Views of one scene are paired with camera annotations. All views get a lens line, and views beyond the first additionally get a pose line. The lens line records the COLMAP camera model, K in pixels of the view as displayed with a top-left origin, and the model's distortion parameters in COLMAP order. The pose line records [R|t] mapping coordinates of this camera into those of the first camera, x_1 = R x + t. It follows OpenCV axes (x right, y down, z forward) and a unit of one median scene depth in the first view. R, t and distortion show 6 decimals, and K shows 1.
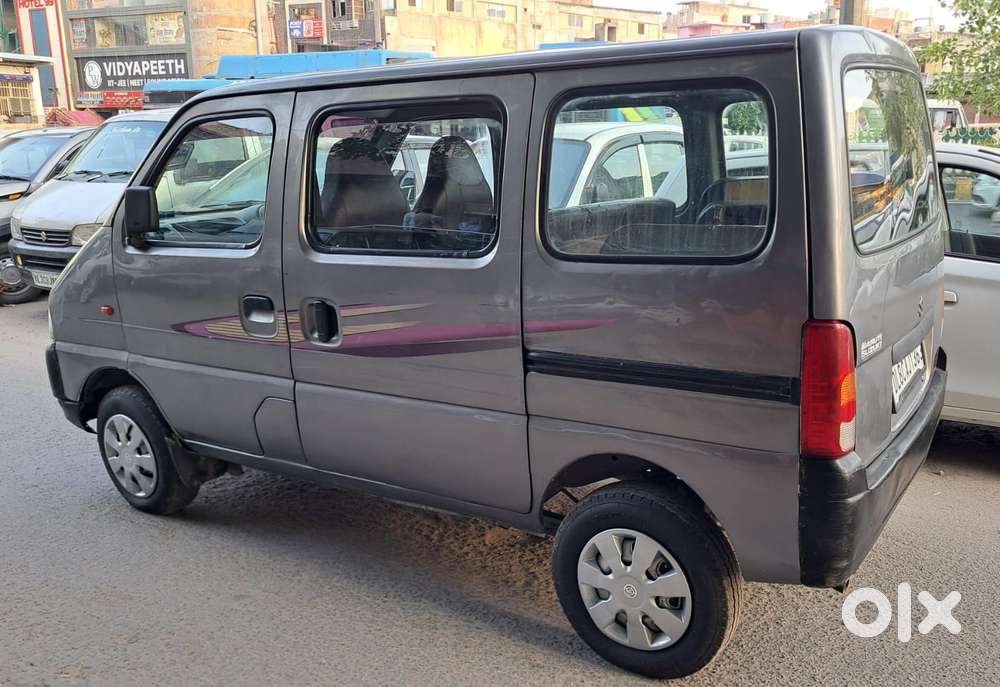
lens RADIAL K [[970.3, 0, 500.0], [0, 970.3, 343.5], [0, 0, 1]] dist [0.004546, -0.003548]
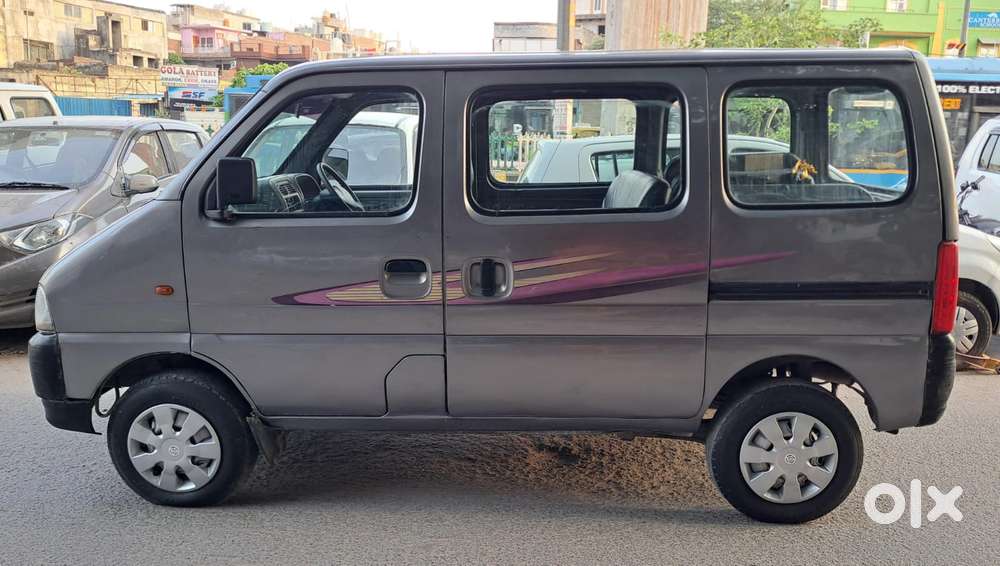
lens RADIAL K [[898.3, 0, 500.0], [0, 898.3, 283.0], [0, 0, 1]] dist [0.051214, -0.003559]
pose [[0.849557, -0.063500, 0.523661, -0.618478], [0.088756, 0.995782, -0.023244, 0.007149], [-0.519976, 0.066225, 0.851610, 0.103733]]
